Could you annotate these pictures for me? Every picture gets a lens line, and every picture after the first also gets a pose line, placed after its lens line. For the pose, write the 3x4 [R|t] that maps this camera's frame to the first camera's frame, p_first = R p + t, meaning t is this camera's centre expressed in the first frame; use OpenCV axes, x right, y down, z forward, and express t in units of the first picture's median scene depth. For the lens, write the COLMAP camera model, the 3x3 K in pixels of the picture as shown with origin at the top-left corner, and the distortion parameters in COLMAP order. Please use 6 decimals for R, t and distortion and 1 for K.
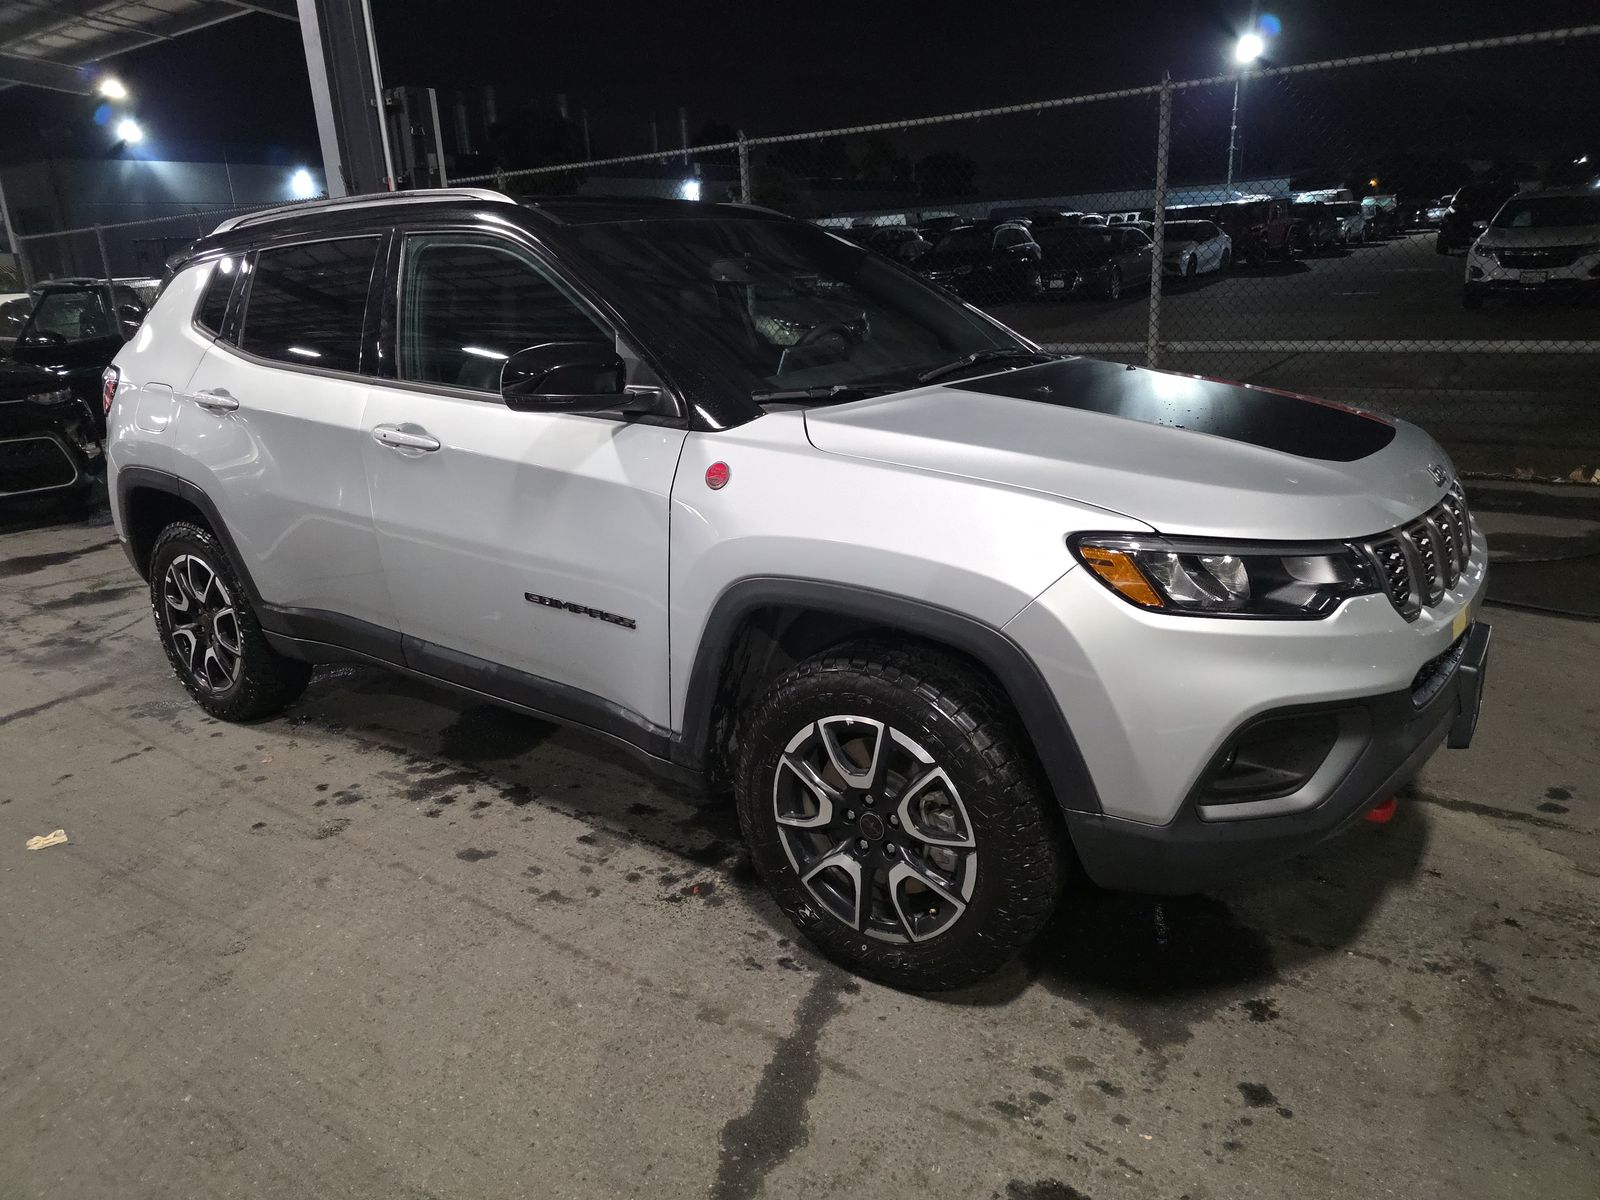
lens RADIAL K [[1082.9, 0, 800.0], [0, 1082.9, 600.0], [0, 0, 1]] dist [0.086076, -0.083061]
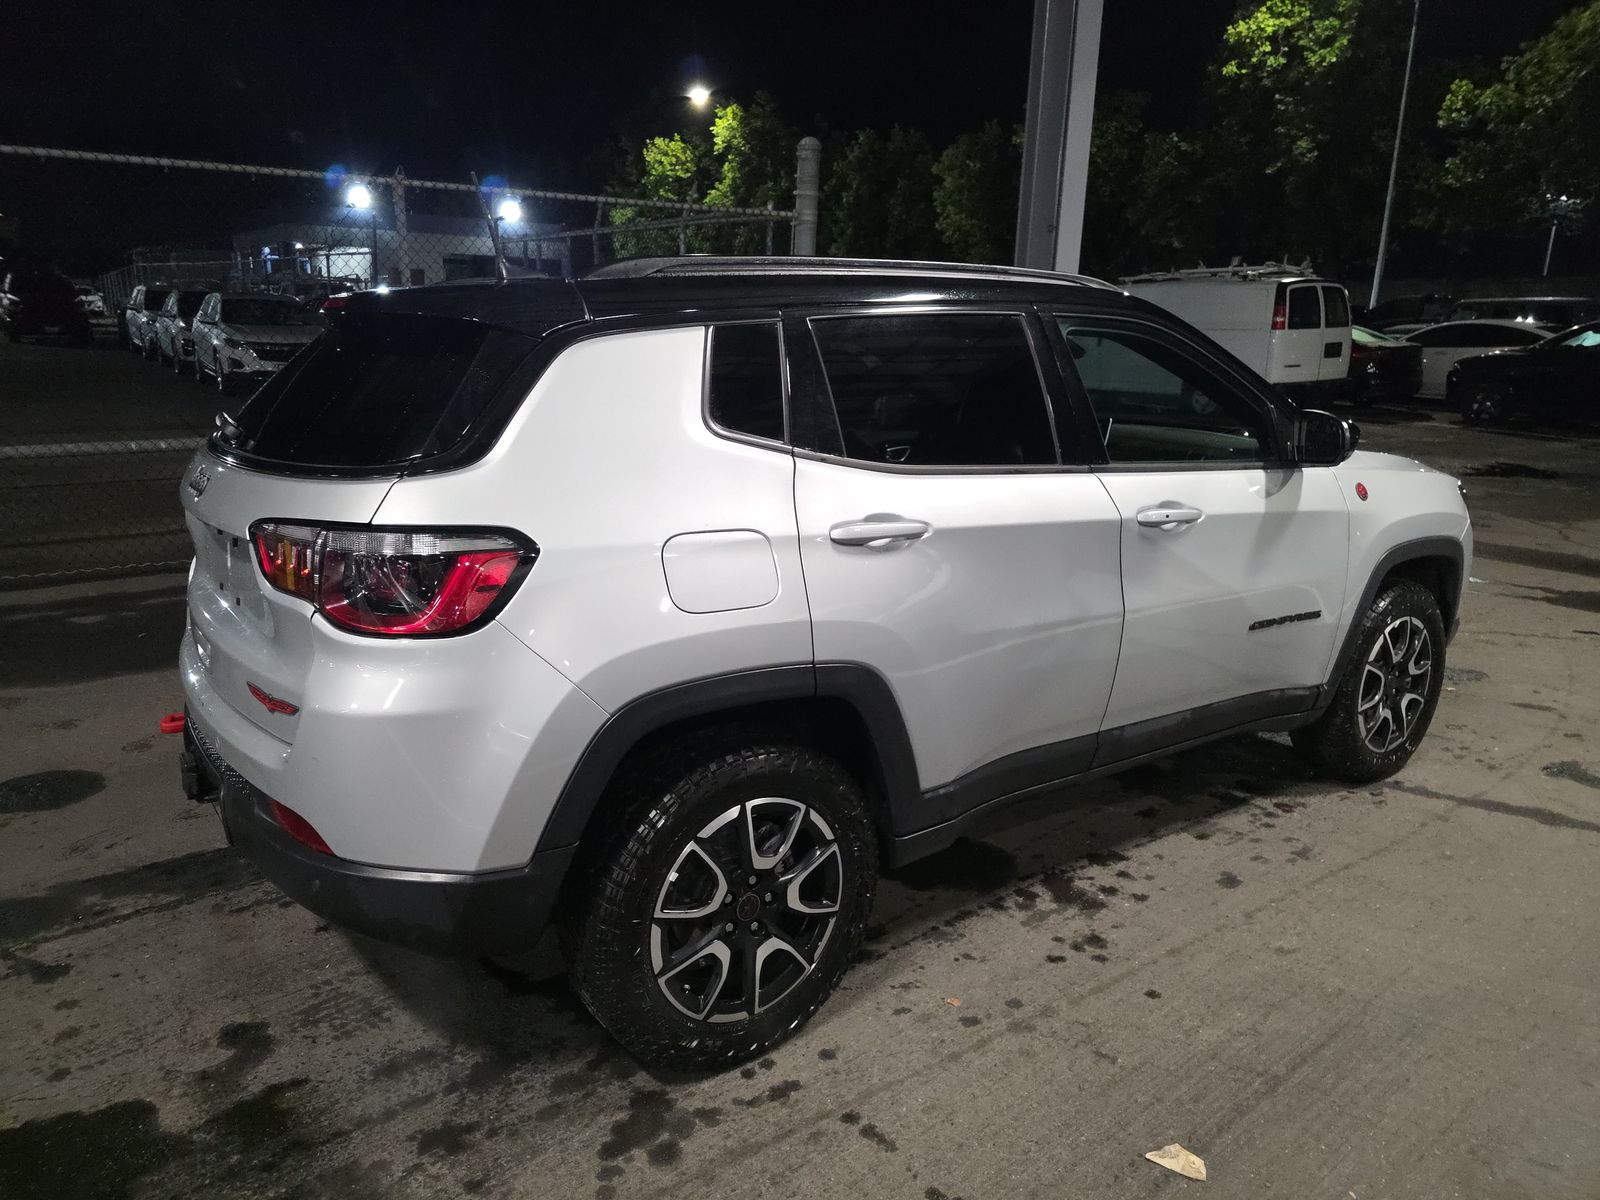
lens RADIAL K [[1092.3, 0, 763.4], [0, 1092.3, 608.1], [0, 0, 1]] dist [0.056059, -0.047162]
pose [[0.306943, -0.189080, 0.932757, -1.278792], [0.253702, 0.960859, 0.111290, -0.243390], [-0.917290, 0.202483, 0.342899, 0.895788]]
